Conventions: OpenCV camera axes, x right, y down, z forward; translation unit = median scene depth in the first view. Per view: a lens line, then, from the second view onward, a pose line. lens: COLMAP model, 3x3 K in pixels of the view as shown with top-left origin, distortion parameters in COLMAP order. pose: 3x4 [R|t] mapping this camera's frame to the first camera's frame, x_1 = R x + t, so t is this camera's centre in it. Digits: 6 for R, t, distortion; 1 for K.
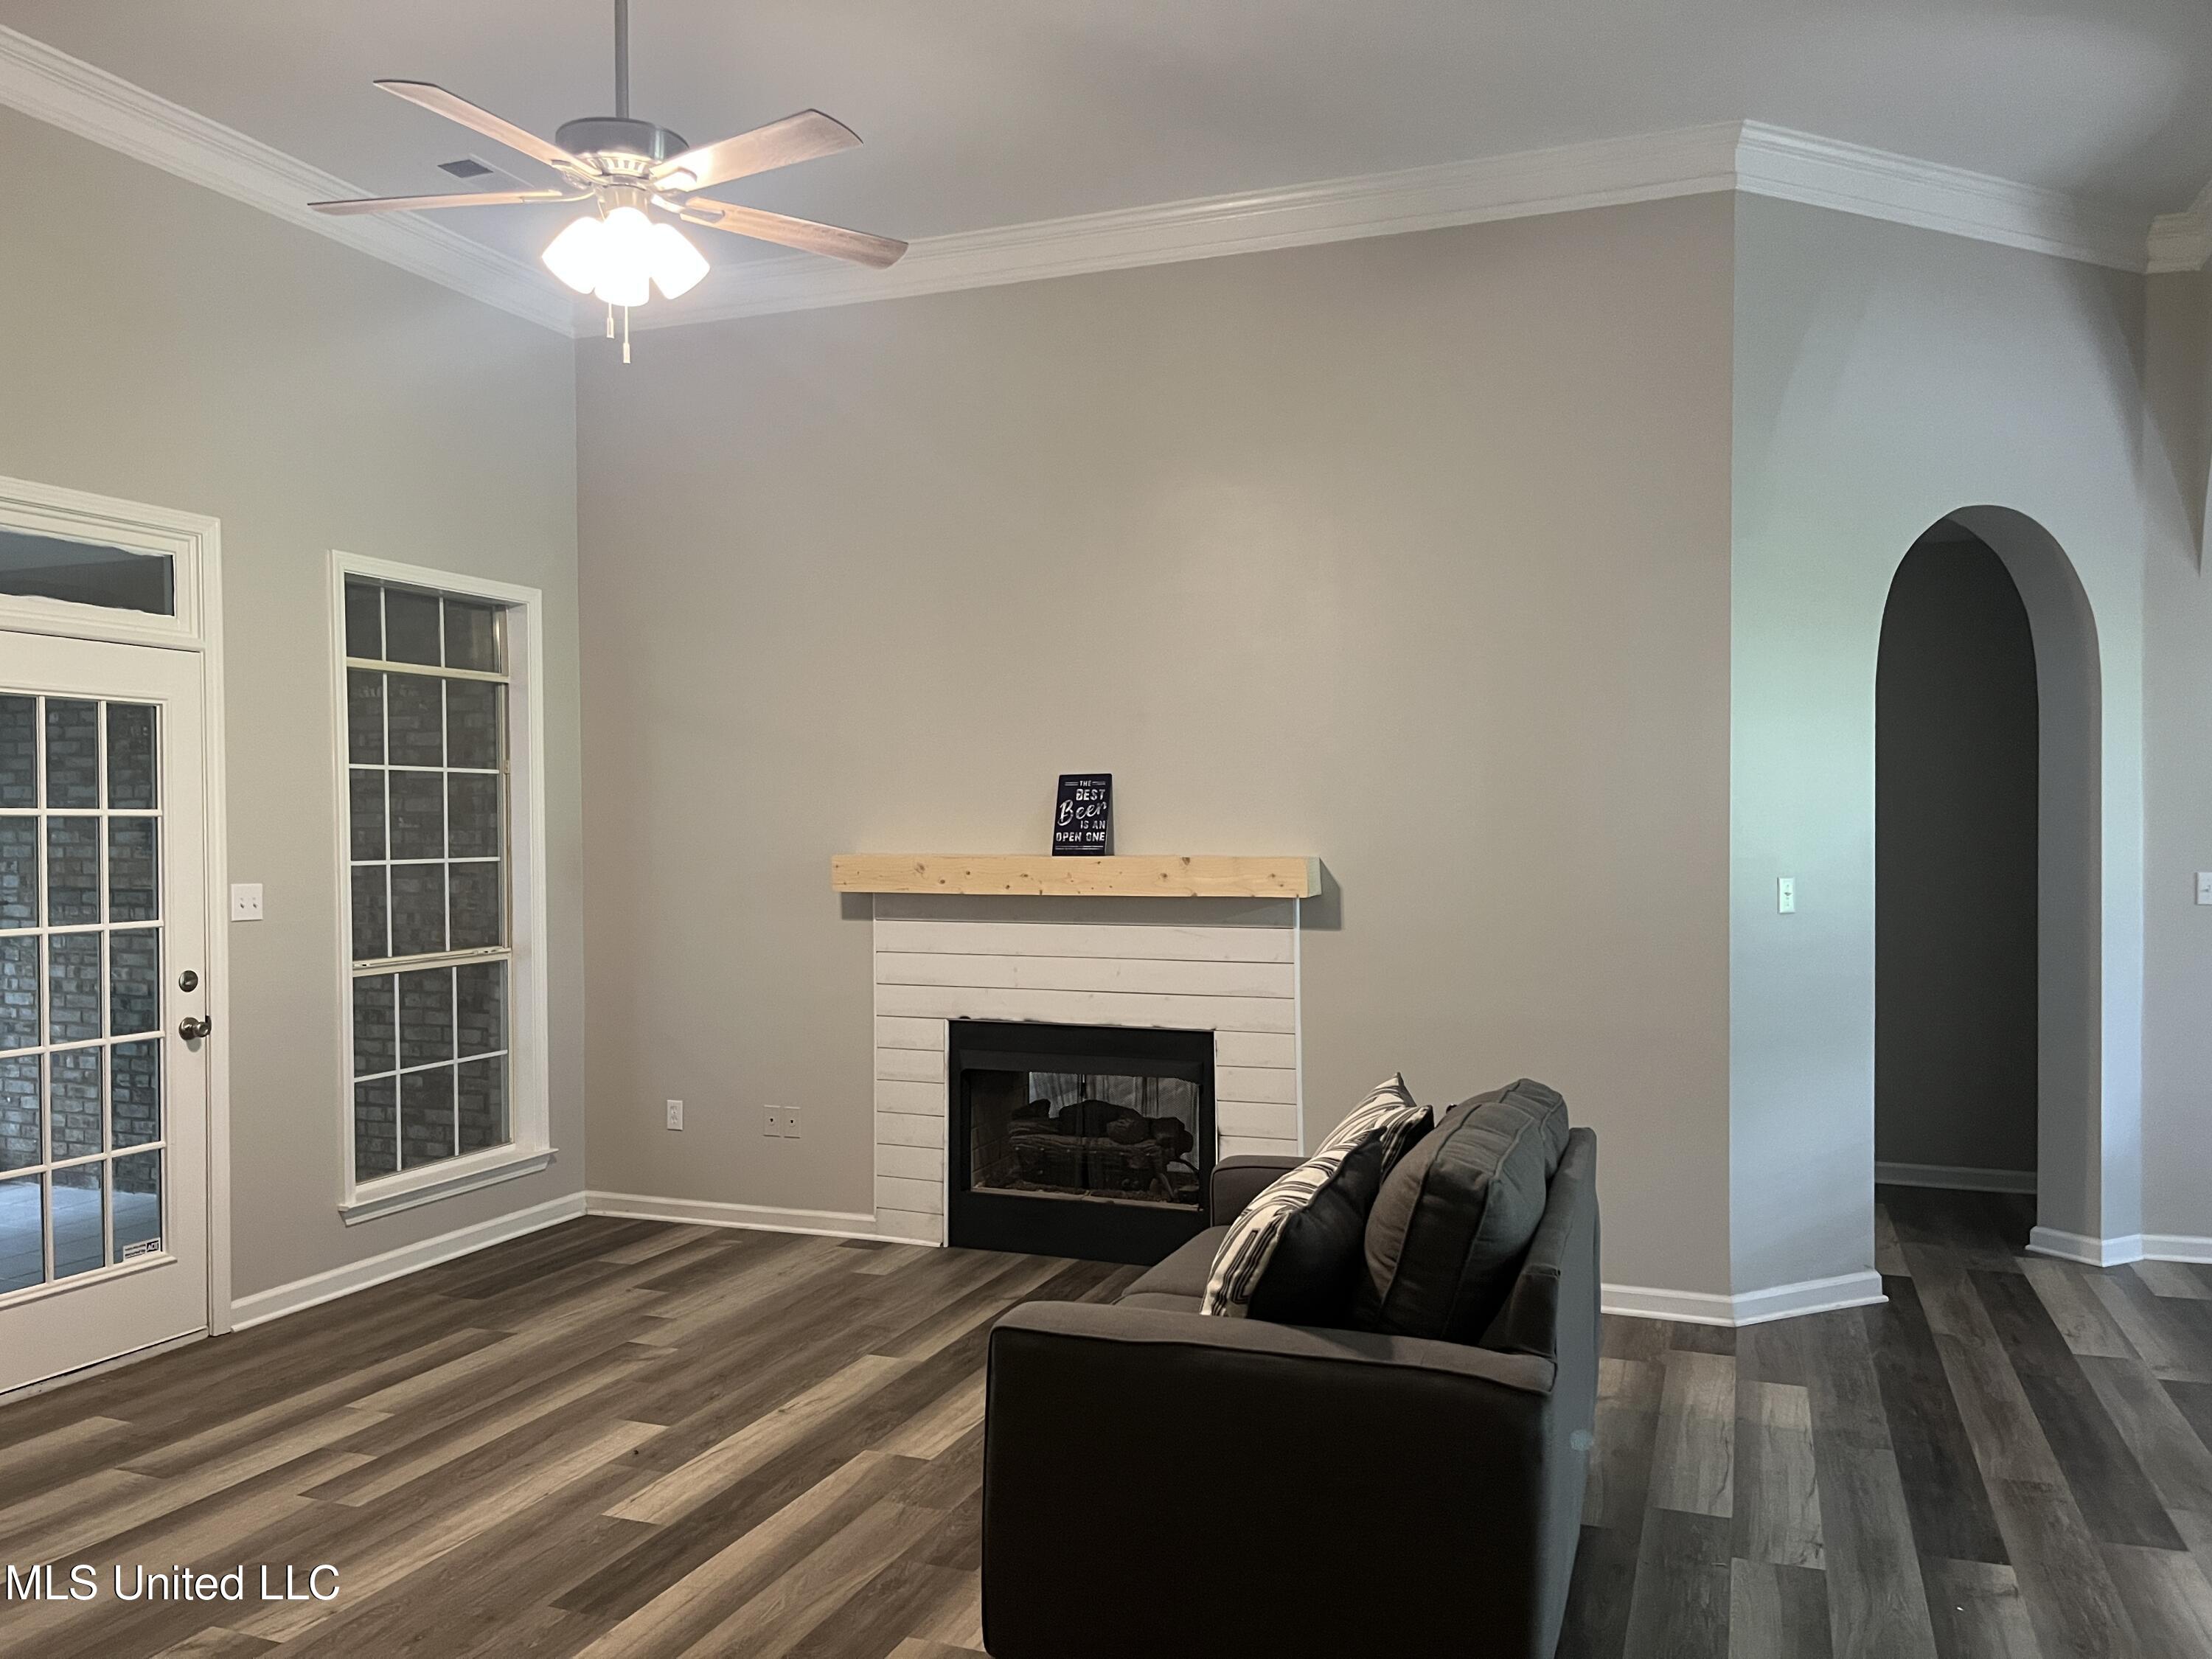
lens RADIAL K [[1672.9, 0, 1105.7], [0, 1672.9, 841.4], [0, 0, 1]] dist [0.071134, -0.109665]
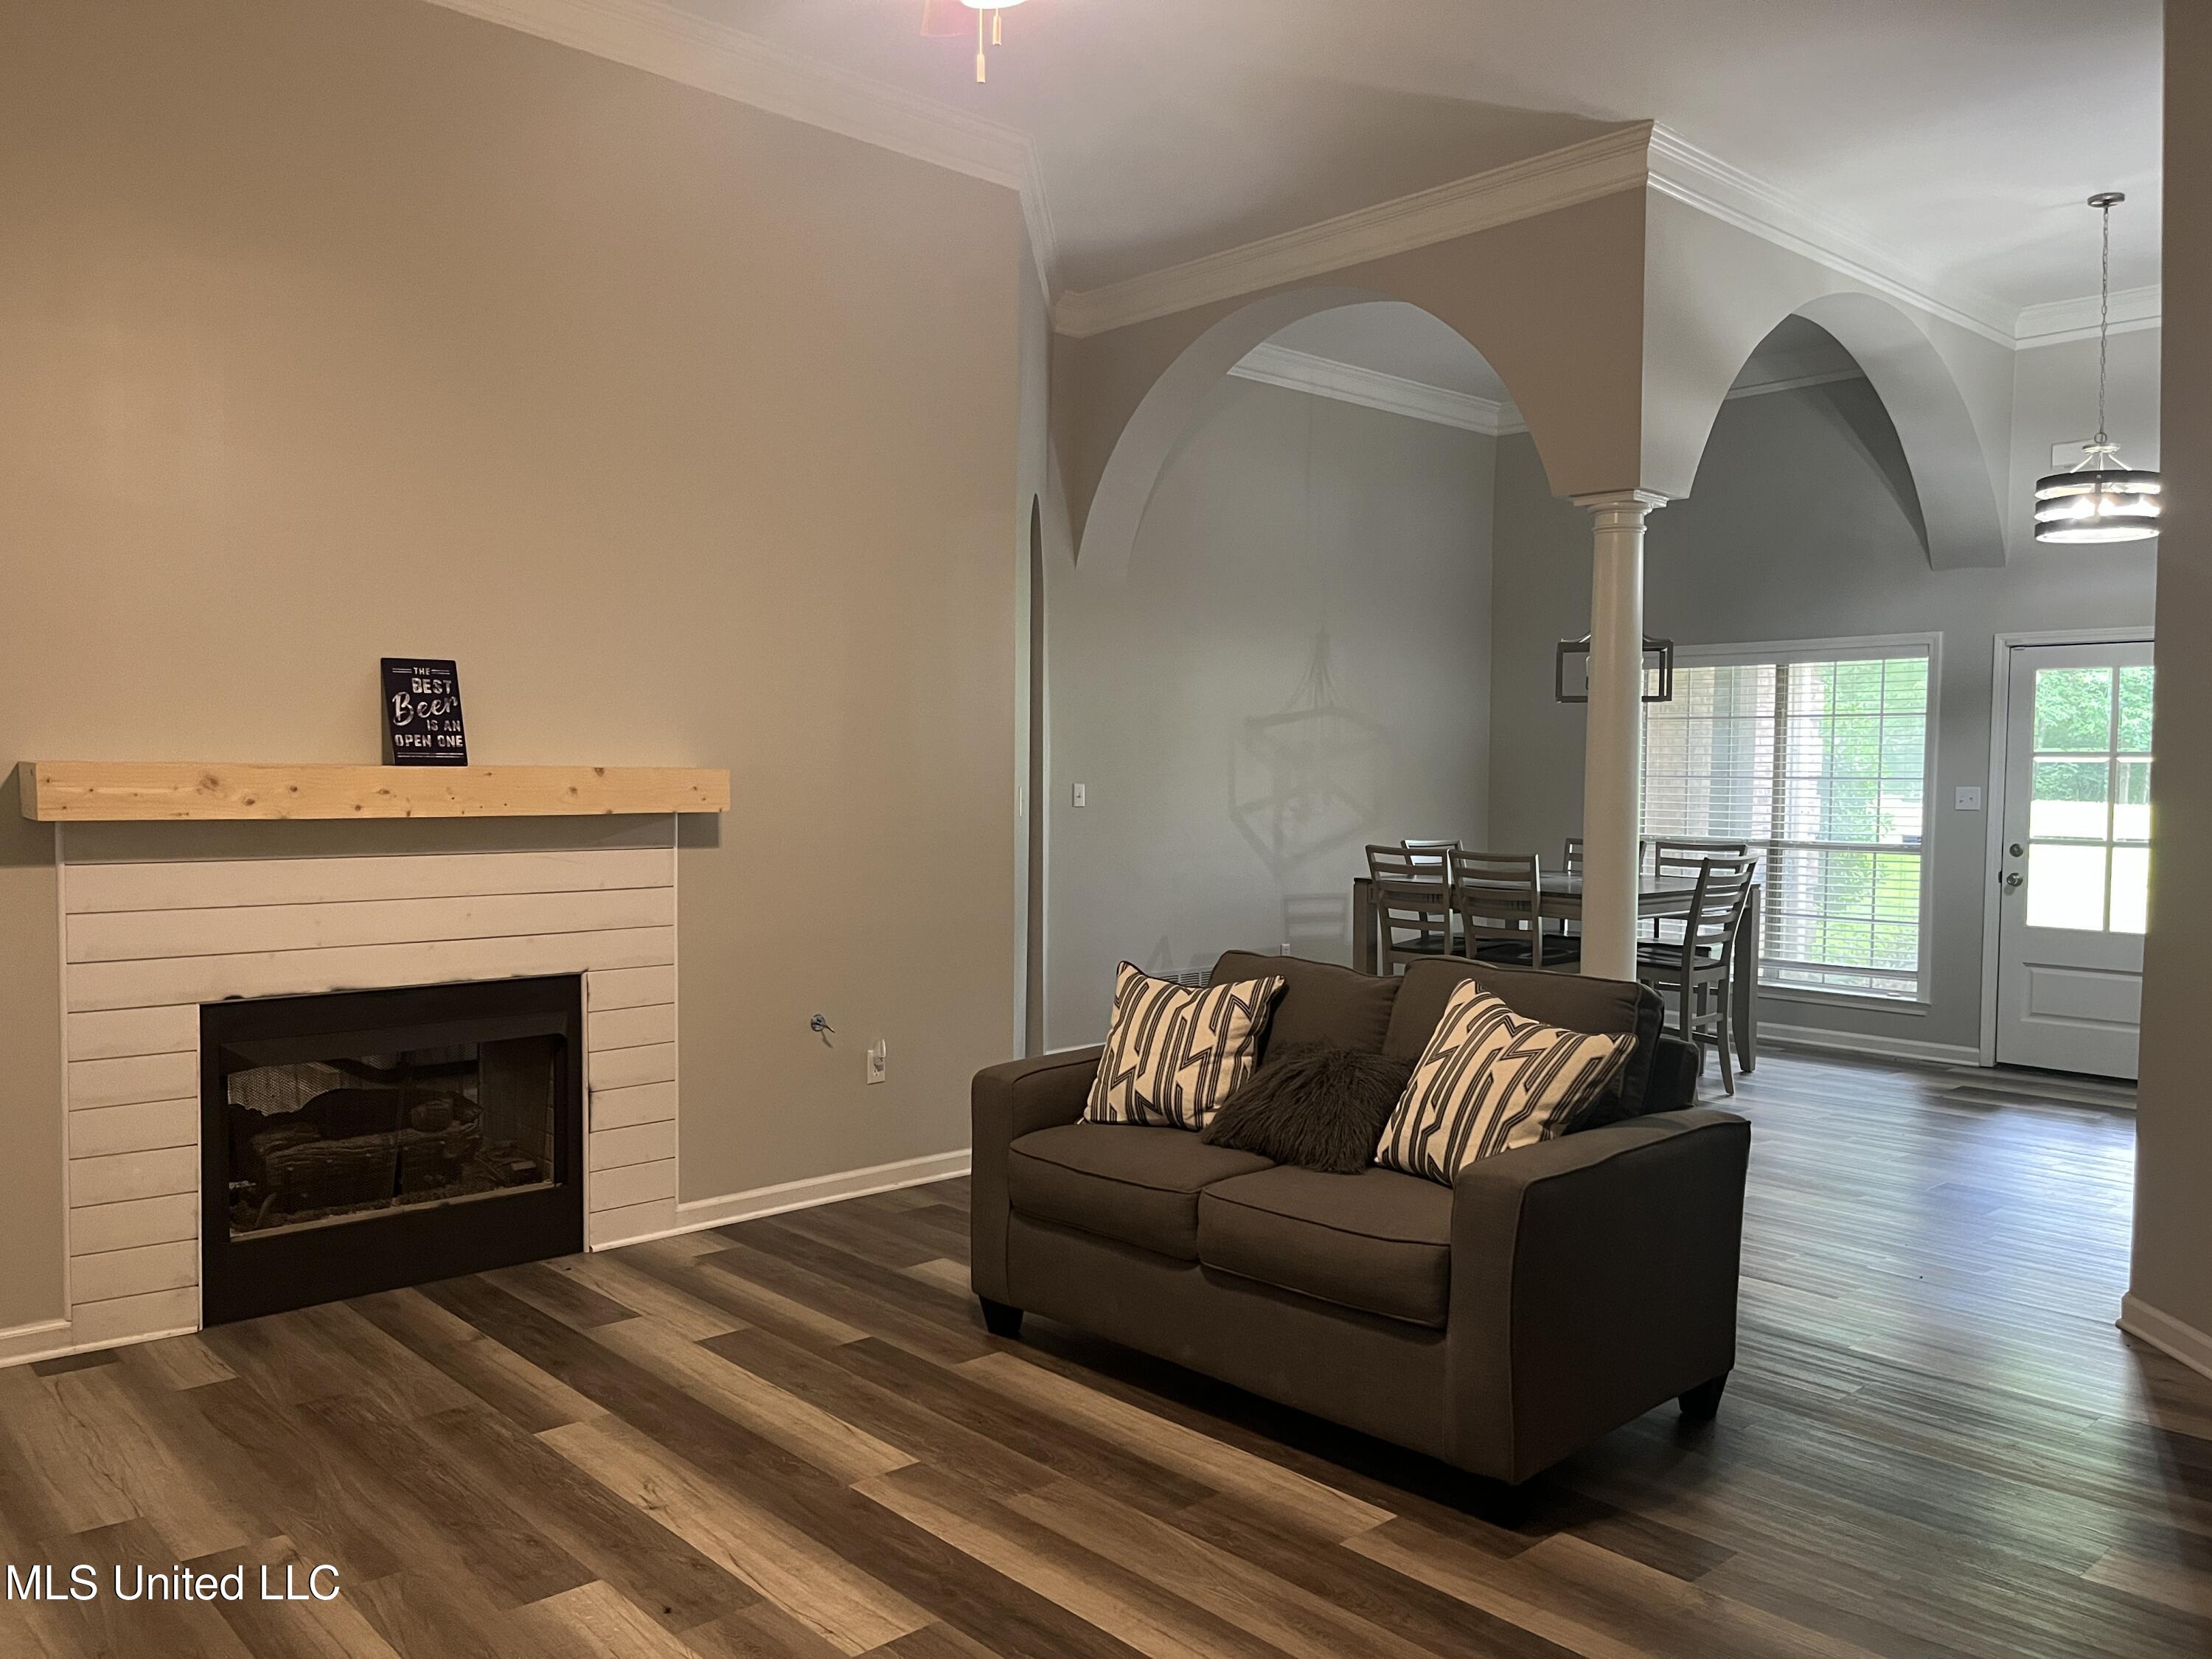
lens RADIAL K [[1672.9, 0, 1105.7], [0, 1672.9, 841.4], [0, 0, 1]] dist [0.071134, -0.109665]
pose [[0.444792, -0.033722, 0.894999, -0.570755], [-0.004627, 0.999191, 0.039947, 0.010952], [-0.895622, -0.021909, 0.444277, 0.375441]]
